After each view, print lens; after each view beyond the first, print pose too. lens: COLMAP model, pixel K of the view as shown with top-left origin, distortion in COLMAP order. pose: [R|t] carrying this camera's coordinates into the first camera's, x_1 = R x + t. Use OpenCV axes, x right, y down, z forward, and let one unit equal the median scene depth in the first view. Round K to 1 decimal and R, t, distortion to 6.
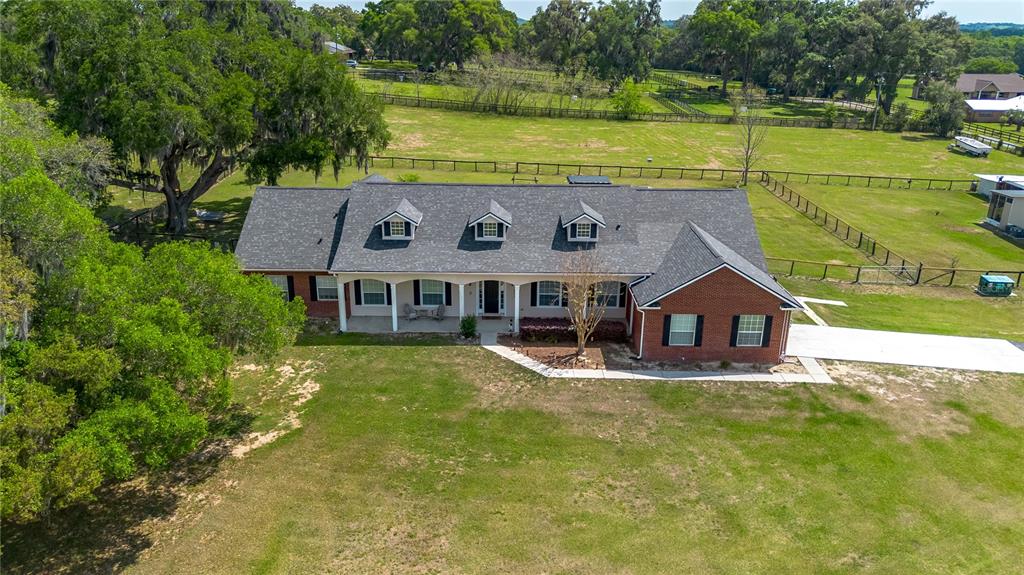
lens RADIAL K [[738.4, 0, 505.2], [0, 738.4, 285.4], [0, 0, 1]] dist [0.055640, -0.051382]
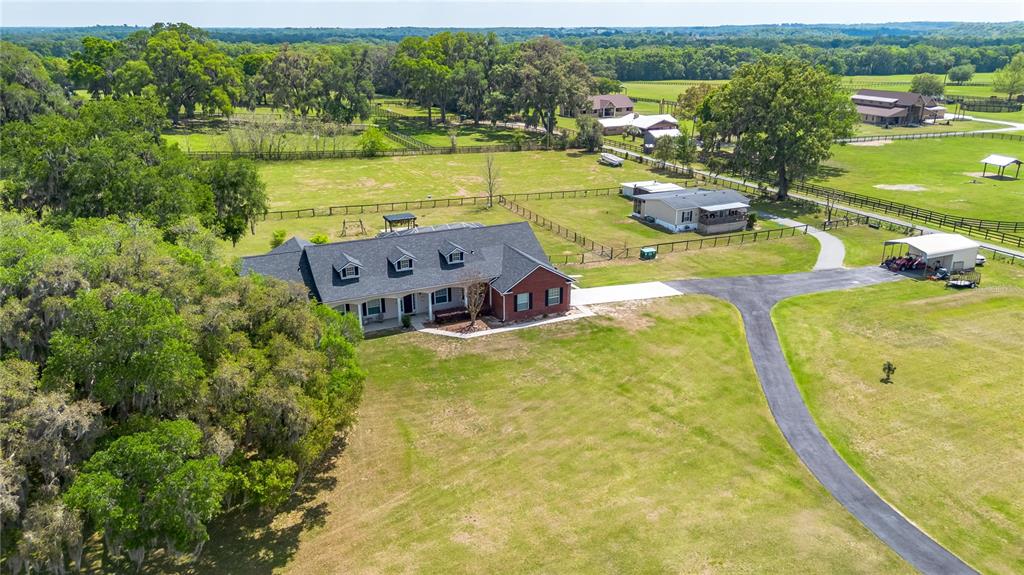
lens RADIAL K [[738.4, 0, 504.0], [0, 738.4, 277.8], [0, 0, 1]] dist [0.055640, -0.051382]
pose [[0.904140, -0.152082, 0.399252, -0.495218], [0.156936, 0.987391, 0.020717, -0.042942], [-0.397368, 0.043926, 0.916607, -0.648452]]
